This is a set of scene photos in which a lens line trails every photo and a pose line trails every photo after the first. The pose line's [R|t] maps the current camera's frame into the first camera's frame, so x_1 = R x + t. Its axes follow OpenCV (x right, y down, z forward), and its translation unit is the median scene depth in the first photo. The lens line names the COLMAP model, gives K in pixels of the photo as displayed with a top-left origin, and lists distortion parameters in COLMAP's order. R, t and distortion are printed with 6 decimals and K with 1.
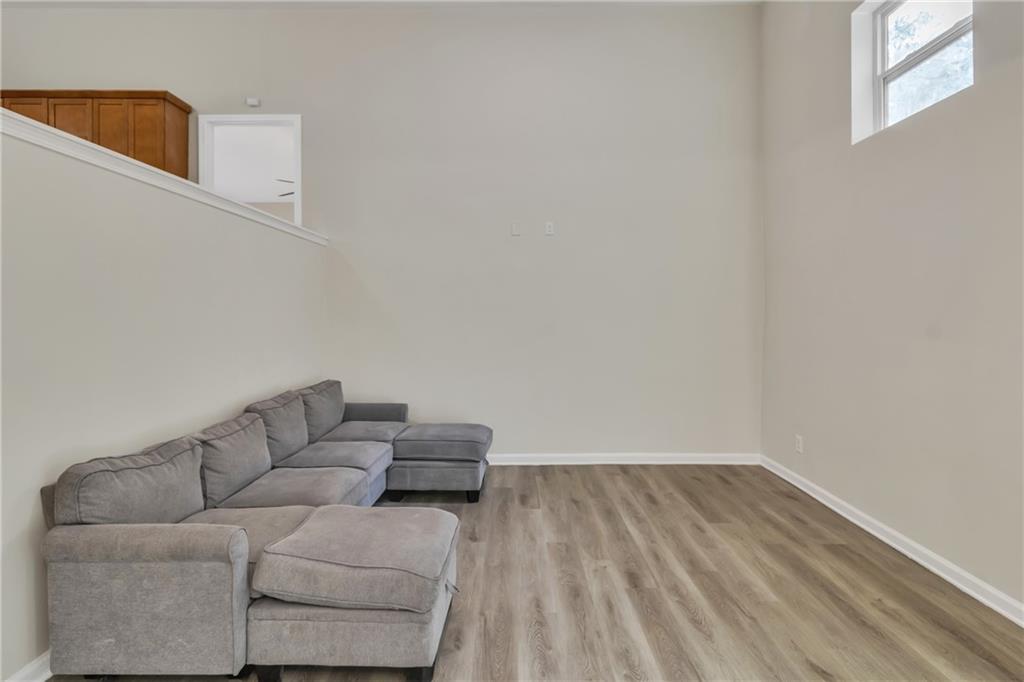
lens RADIAL K [[483.4, 0, 509.8], [0, 483.4, 311.9], [0, 0, 1]] dist [-0.004315, -0.000210]
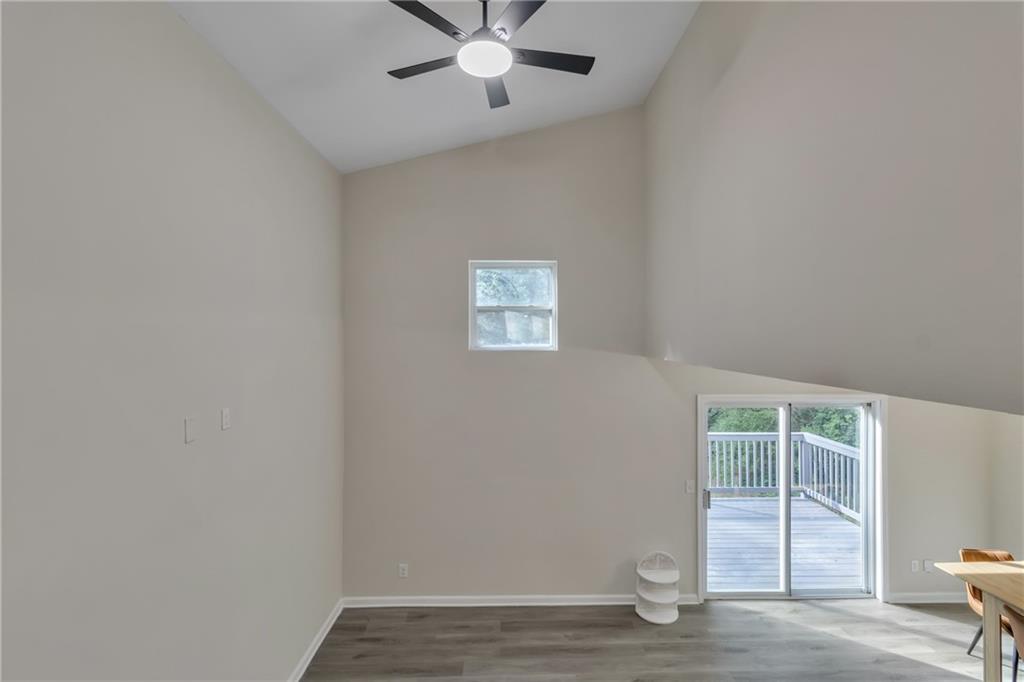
lens RADIAL K [[483.4, 0, 512.6], [0, 483.4, 340.6], [0, 0, 1]] dist [-0.004315, -0.000210]
pose [[-0.033160, -0.007866, 0.999419, -0.814518], [-0.003520, 0.999964, 0.007753, -0.415035], [-0.999444, -0.003261, -0.033186, 0.991169]]
